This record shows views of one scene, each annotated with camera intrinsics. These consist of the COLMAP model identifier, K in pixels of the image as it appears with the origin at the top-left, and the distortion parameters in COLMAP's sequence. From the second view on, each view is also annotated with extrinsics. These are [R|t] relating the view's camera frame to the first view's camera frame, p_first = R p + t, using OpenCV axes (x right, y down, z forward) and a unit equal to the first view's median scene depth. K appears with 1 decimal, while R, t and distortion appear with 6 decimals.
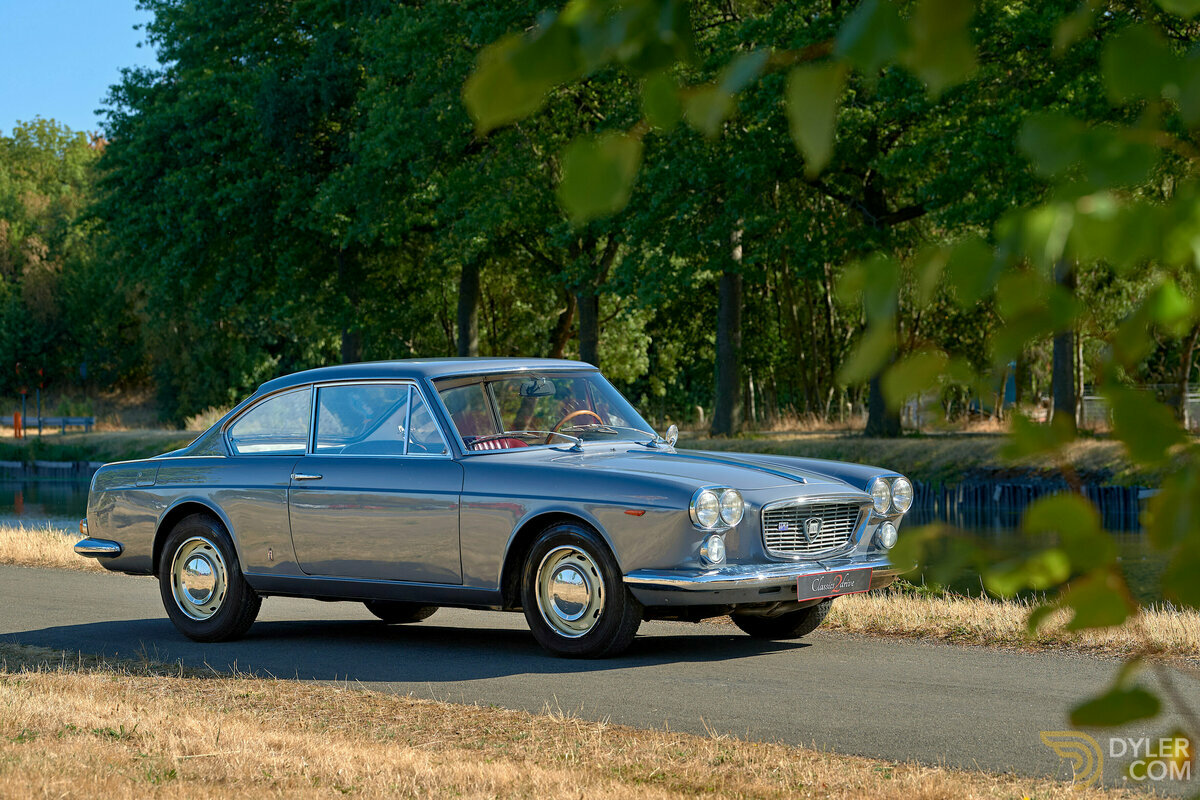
lens RADIAL K [[3544.4, 0, 600.0], [0, 3544.4, 400.0], [0, 0, 1]] dist [-0.035622, -0.968445]
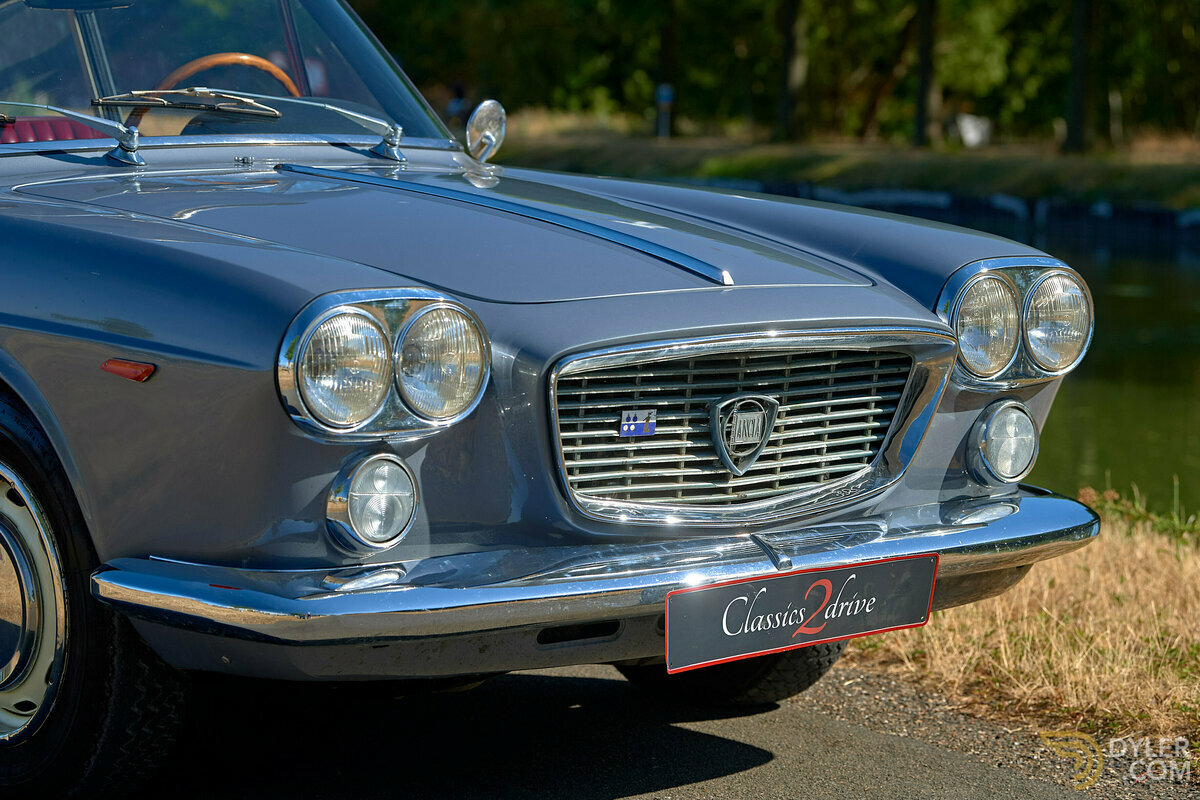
lens RADIAL K [[3544.4, 0, 600.0], [0, 3544.4, 400.0], [0, 0, 1]] dist [-0.035622, -0.968445]
pose [[0.993801, 0.034682, -0.105627, 0.079594], [-0.025994, 0.996248, 0.082543, 0.008028], [0.108093, -0.079285, 0.990974, 0.680582]]
